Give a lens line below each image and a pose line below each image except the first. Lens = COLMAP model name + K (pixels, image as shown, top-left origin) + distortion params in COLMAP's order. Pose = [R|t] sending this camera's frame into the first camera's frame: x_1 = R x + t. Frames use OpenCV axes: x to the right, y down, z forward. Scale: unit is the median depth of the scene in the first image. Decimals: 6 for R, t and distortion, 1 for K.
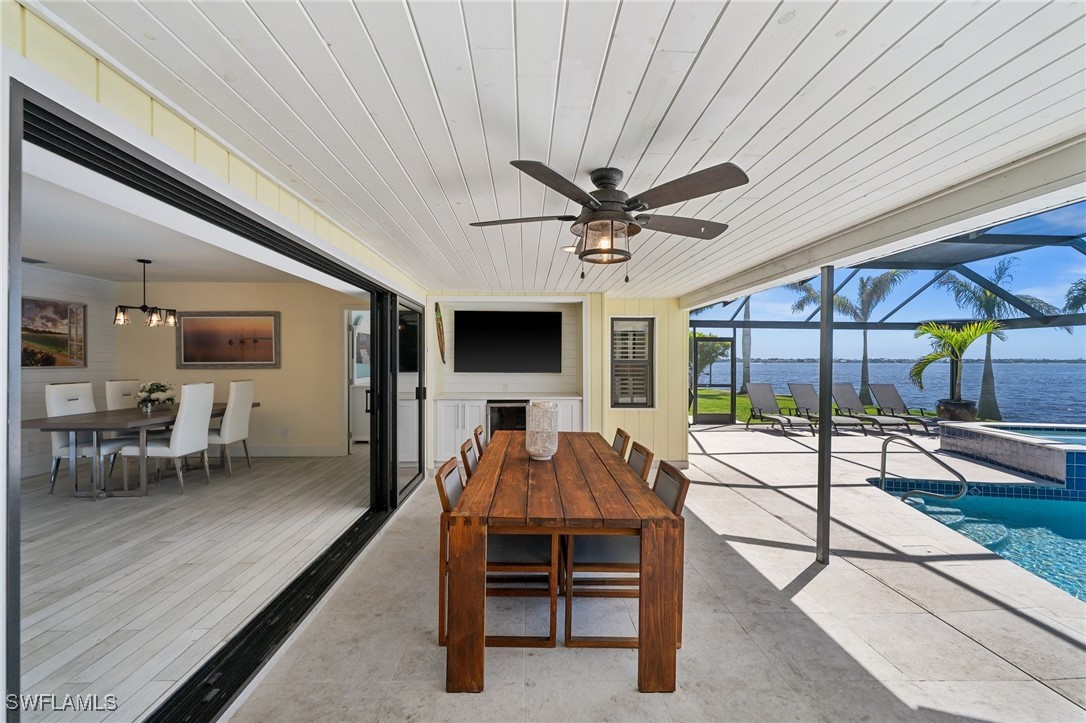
lens RADIAL K [[476.5, 0, 544.4], [0, 476.5, 361.7], [0, 0, 1]] dist [0.002653, 0.000293]
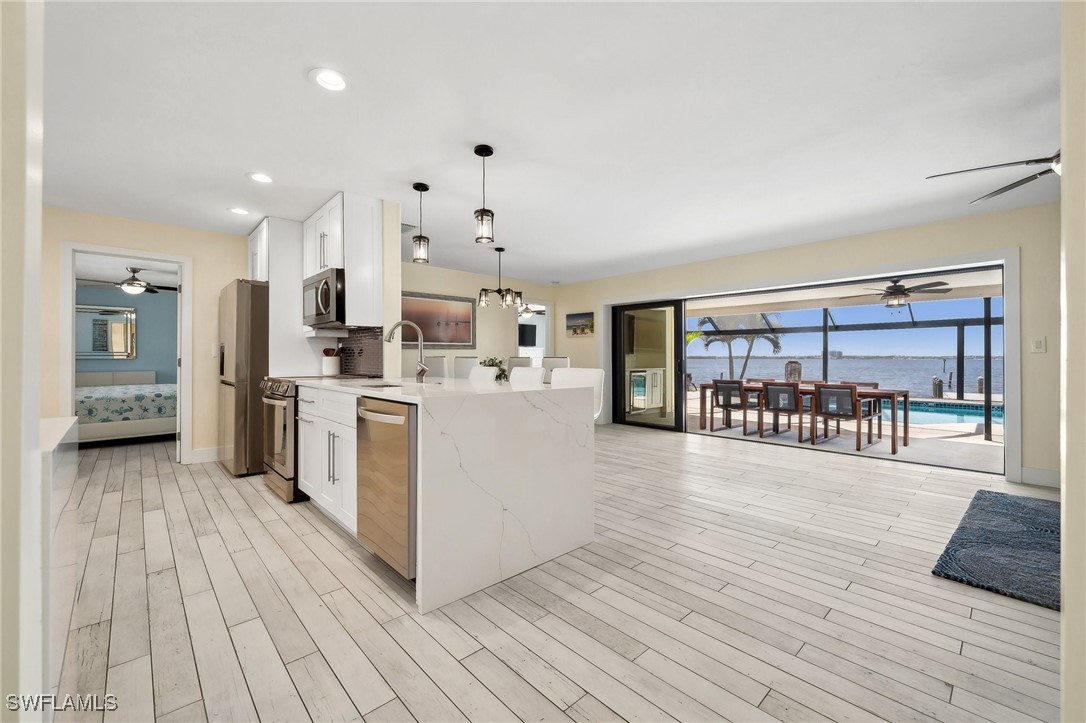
lens RADIAL K [[431.1, 0, 543.1], [0, 431.1, 359.9], [0, 0, 1]] dist [0.001130, 0.000273]
pose [[0.760985, -0.006780, 0.648734, -1.419653], [-0.002924, 0.999899, 0.013880, 0.032549], [-0.648763, -0.012460, 0.760889, 0.157845]]
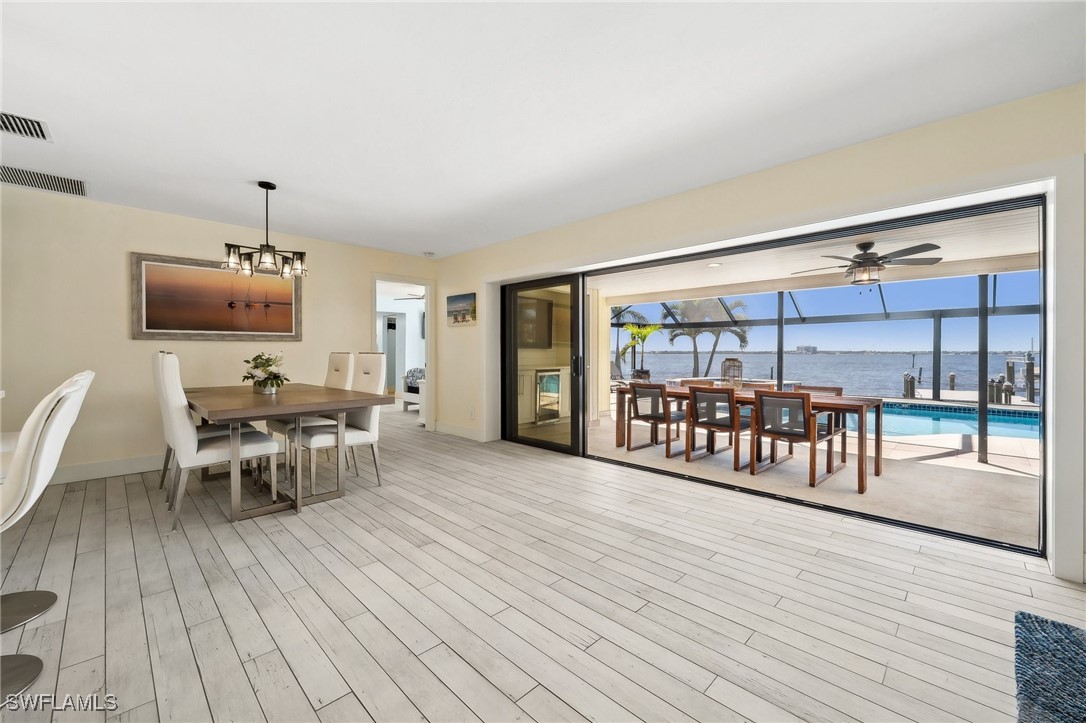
lens RADIAL K [[431.1, 0, 538.5], [0, 431.1, 358.0], [0, 0, 1]] dist [0.001130, 0.000273]
pose [[0.738294, -0.011198, 0.674386, -0.977786], [-0.004706, 0.999752, 0.021753, 0.032422], [-0.674463, -0.019234, 0.738058, 0.234666]]
